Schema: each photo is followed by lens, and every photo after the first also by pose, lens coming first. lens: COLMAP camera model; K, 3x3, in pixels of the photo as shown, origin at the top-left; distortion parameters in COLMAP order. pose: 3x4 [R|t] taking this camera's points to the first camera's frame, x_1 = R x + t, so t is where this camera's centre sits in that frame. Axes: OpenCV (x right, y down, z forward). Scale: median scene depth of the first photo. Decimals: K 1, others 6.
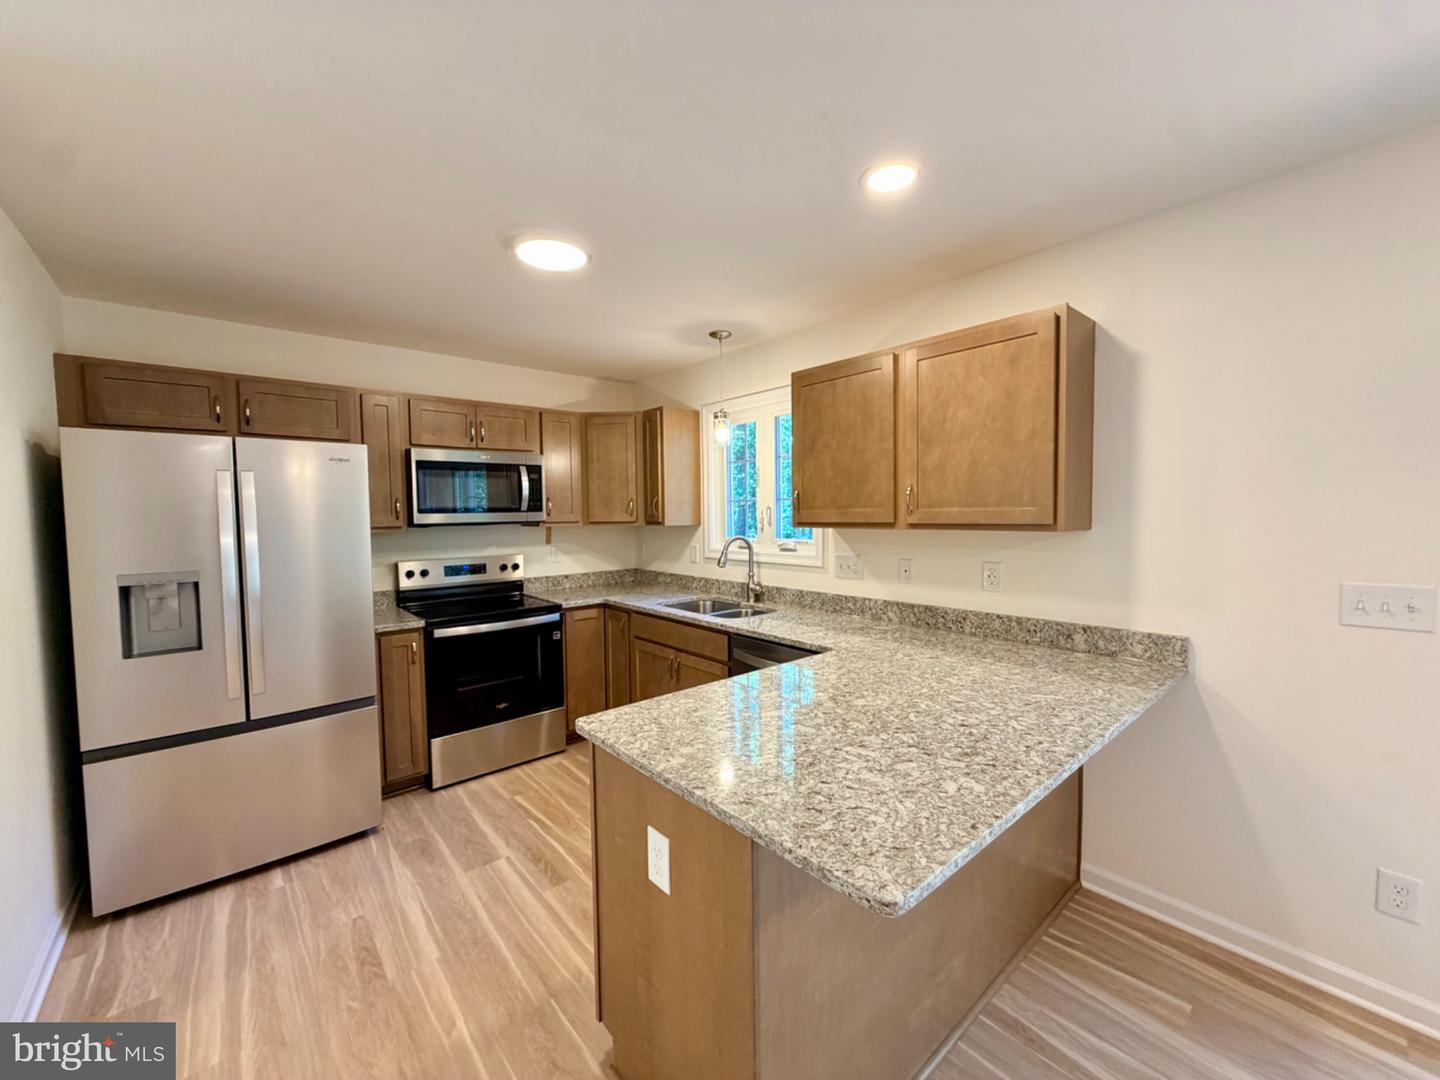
lens RADIAL K [[581.2, 0, 720.7], [0, 581.2, 541.7], [0, 0, 1]] dist [-0.001249, 0.000284]
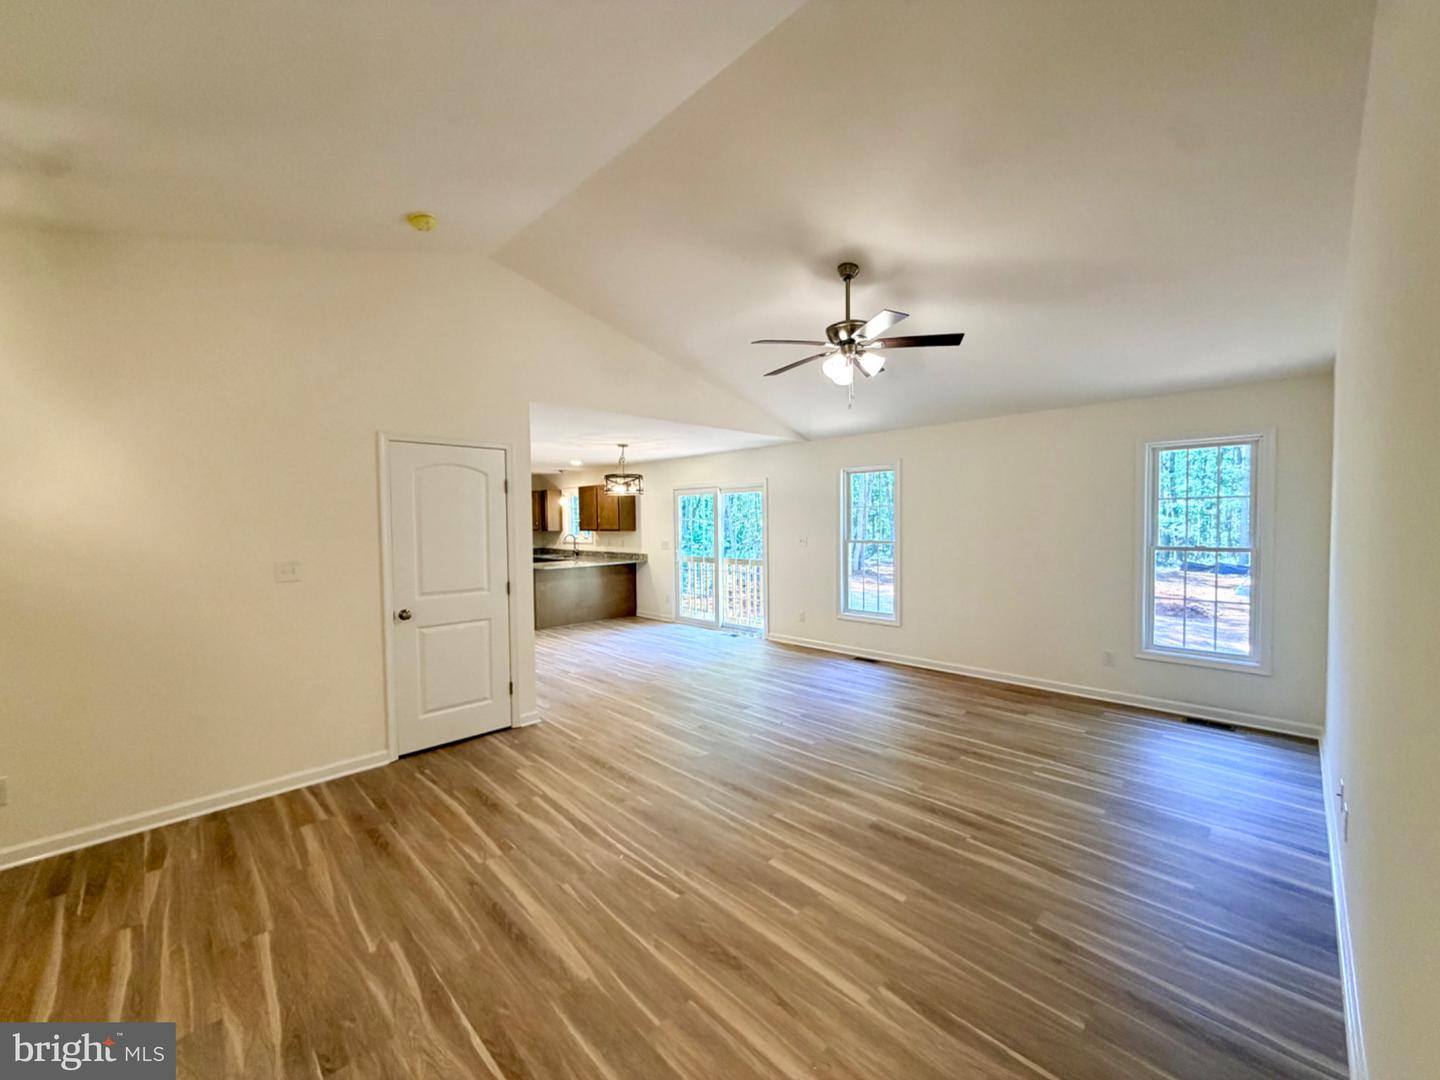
lens RADIAL K [[581.2, 0, 725.9], [0, 581.2, 526.7], [0, 0, 1]] dist [-0.001249, 0.000284]
pose [[0.996968, -0.000943, 0.077808, 0.927768], [0.004165, 0.999140, -0.041250, 0.124580], [-0.077703, 0.041449, 0.996115, -3.224329]]
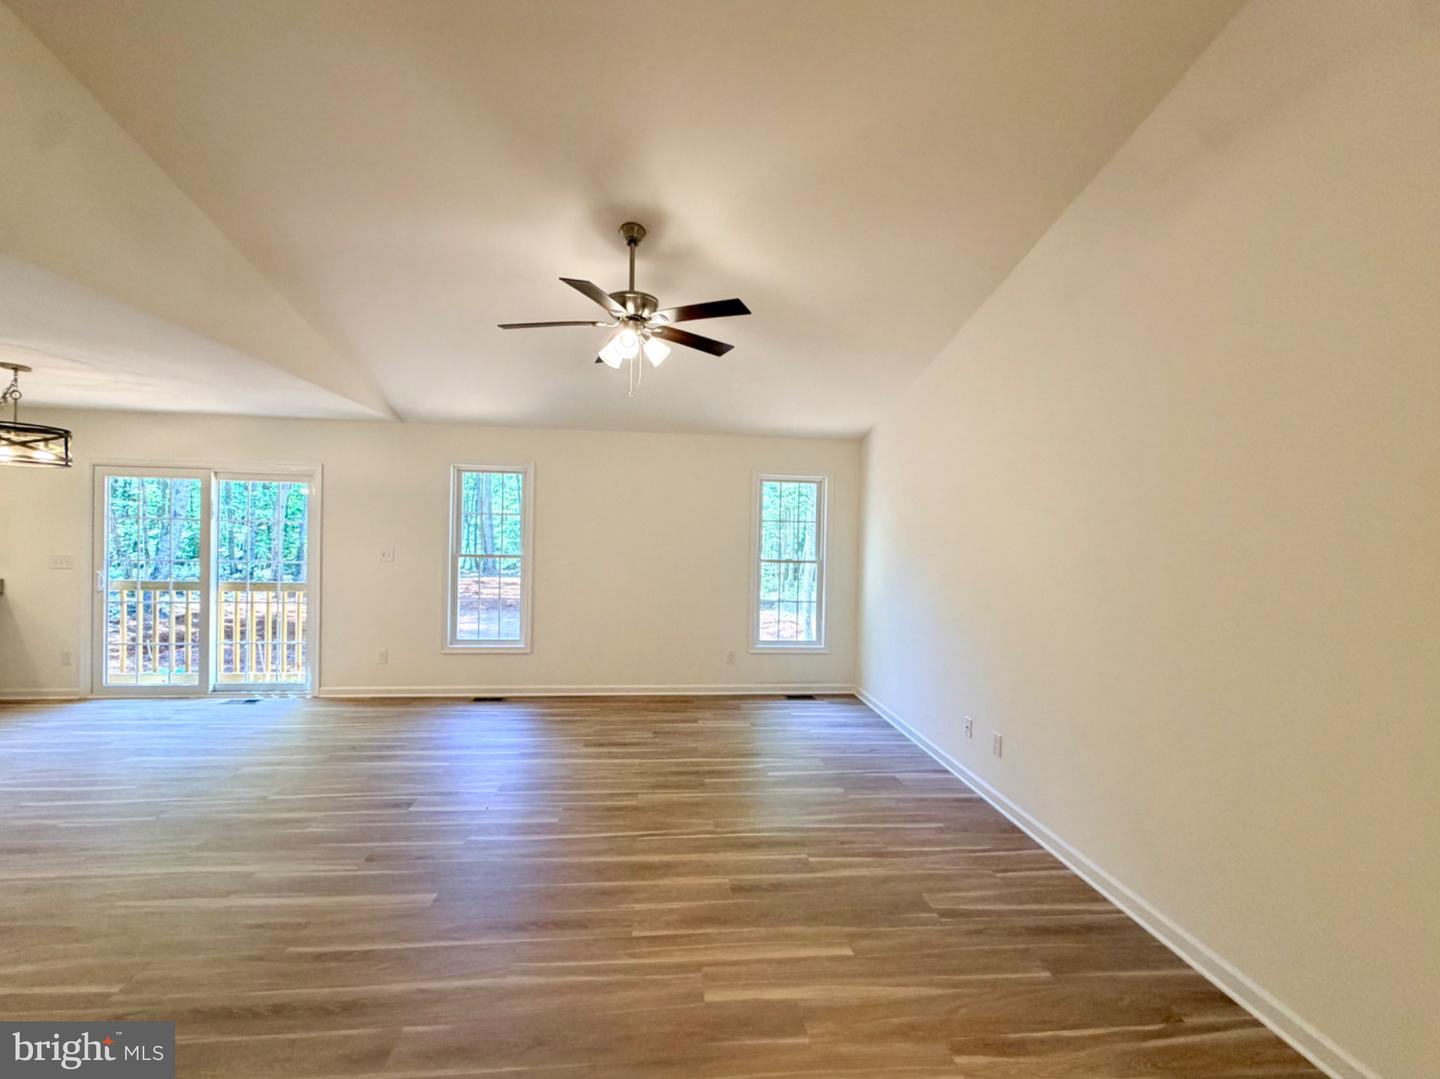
lens RADIAL K [[581.2, 0, 725.0], [0, 581.2, 543.6], [0, 0, 1]] dist [-0.001249, 0.000284]
pose [[0.558651, 0.013953, 0.829285, 0.409800], [0.011651, 0.999628, -0.024667, 0.097703], [-0.829321, 0.023442, 0.558281, -2.571542]]
